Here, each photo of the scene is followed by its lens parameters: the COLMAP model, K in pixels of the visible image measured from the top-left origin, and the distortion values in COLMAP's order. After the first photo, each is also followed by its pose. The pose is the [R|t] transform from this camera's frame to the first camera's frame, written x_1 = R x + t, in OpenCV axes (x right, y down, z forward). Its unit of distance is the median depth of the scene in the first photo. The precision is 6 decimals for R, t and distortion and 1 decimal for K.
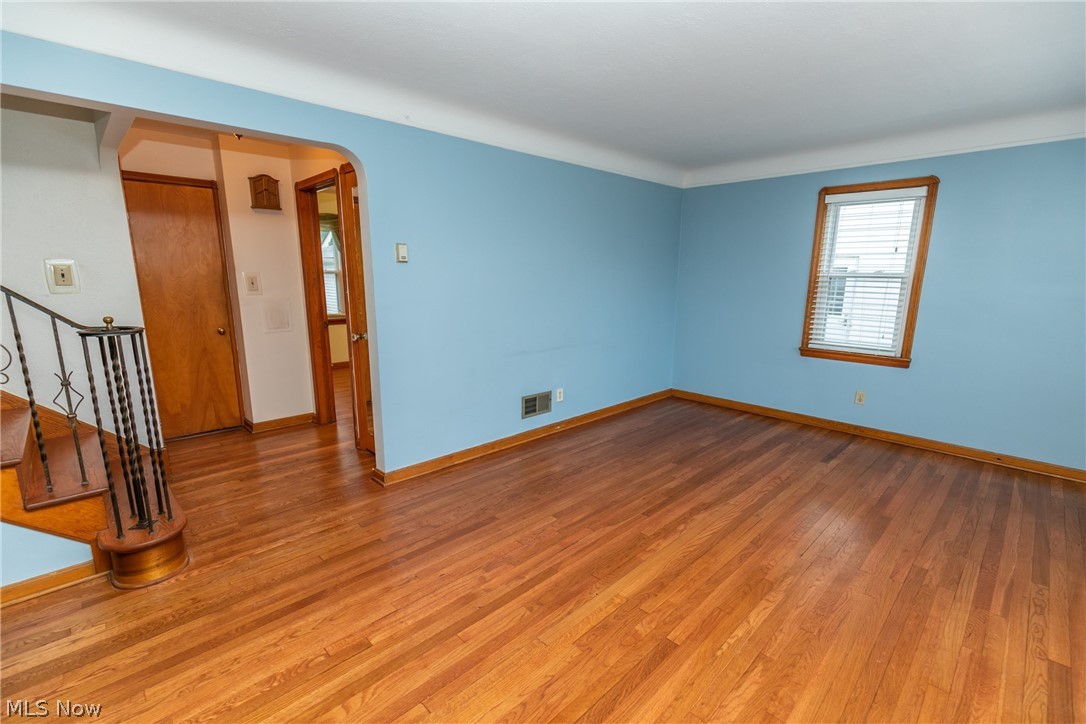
lens RADIAL K [[482.2, 0, 543.8], [0, 482.2, 366.2], [0, 0, 1]] dist [0.000120, -0.000283]
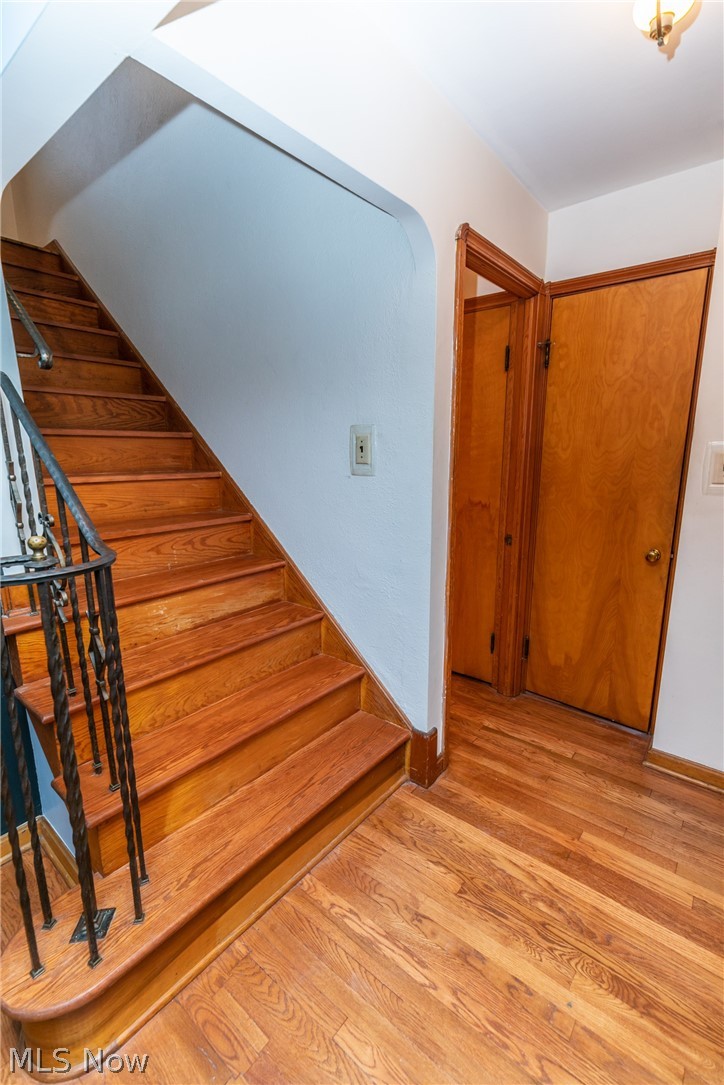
lens RADIAL K [[481.7, 0, 364.0], [0, 481.7, 544.5], [0, 0, 1]] dist [0.000120, -0.000283]
pose [[0.111073, 0.204072, -0.972634, -0.209342], [-0.187546, 0.965409, 0.181138, -0.127552], [0.975956, 0.162294, 0.145504, 0.650230]]
